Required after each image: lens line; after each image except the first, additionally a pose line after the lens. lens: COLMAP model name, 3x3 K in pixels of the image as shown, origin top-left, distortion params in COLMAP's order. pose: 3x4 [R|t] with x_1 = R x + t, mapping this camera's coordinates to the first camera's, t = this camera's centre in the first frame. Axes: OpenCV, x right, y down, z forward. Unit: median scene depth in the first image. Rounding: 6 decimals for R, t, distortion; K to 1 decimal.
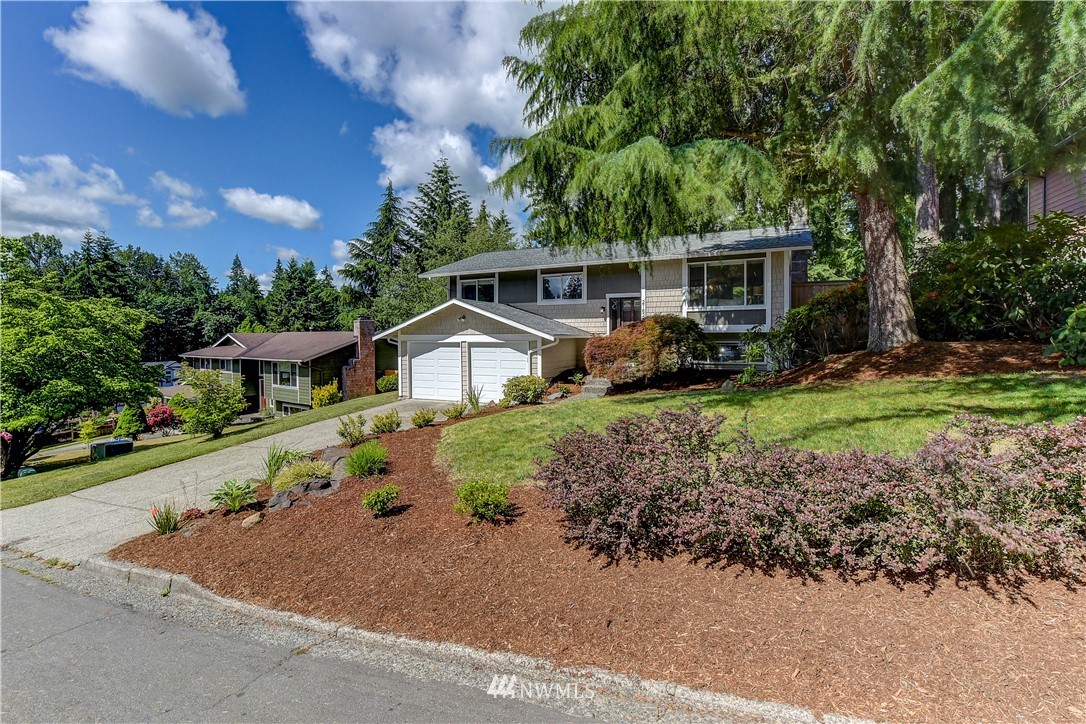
lens RADIAL K [[502.1, 0, 548.2], [0, 502.1, 362.5], [0, 0, 1]] dist [0.000945, 0.000299]
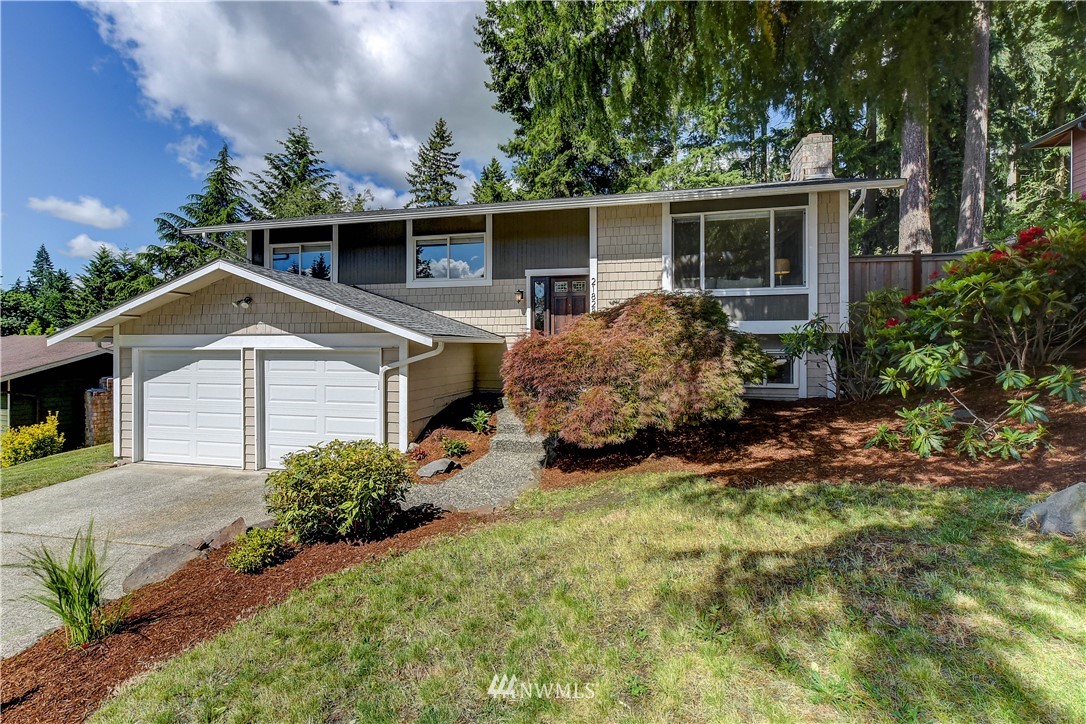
lens RADIAL K [[495.6, 0, 546.5], [0, 495.6, 346.7], [0, 0, 1]] dist [-0.001327, 0.000287]
pose [[0.975075, 0.005688, 0.221802, 0.010601], [0.006289, 0.998561, -0.053256, -0.014562], [-0.221785, 0.053323, 0.973636, 0.434044]]
